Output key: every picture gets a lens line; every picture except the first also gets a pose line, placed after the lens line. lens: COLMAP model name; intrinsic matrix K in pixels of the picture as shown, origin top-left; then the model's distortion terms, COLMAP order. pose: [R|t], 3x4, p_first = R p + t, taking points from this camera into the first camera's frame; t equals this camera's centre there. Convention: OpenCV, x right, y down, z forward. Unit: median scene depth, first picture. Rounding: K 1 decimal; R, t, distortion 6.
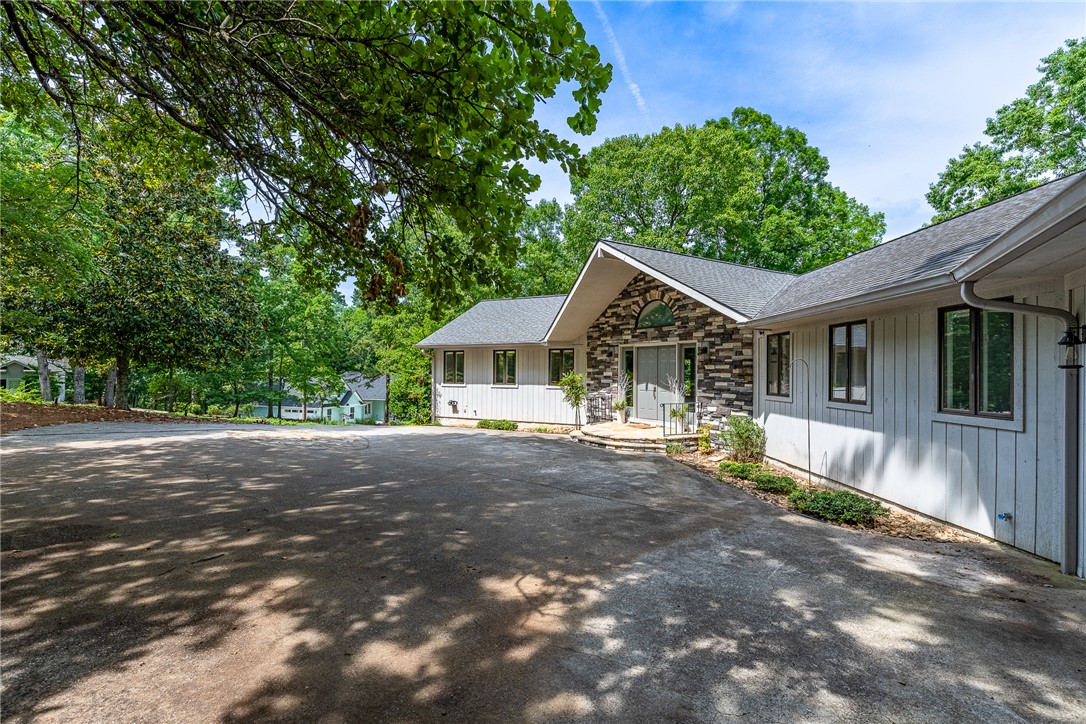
lens RADIAL K [[491.2, 0, 541.6], [0, 491.2, 368.0], [0, 0, 1]] dist [-0.000798, -0.000002]
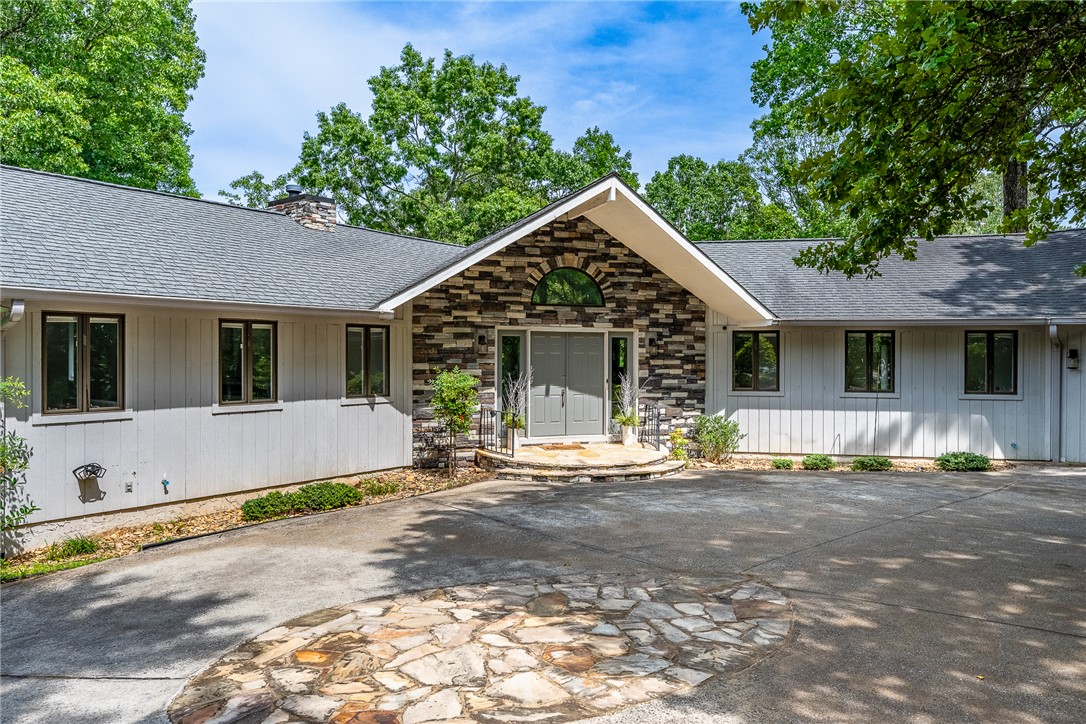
lens RADIAL K [[733.6, 0, 542.3], [0, 733.6, 359.4], [0, 0, 1]] dist [0.010181, 0.001636]
pose [[0.199693, -0.009551, 0.979812, -0.932091], [-0.009872, 0.999882, 0.011758, -0.019700], [-0.979809, -0.012021, 0.199575, 0.935988]]
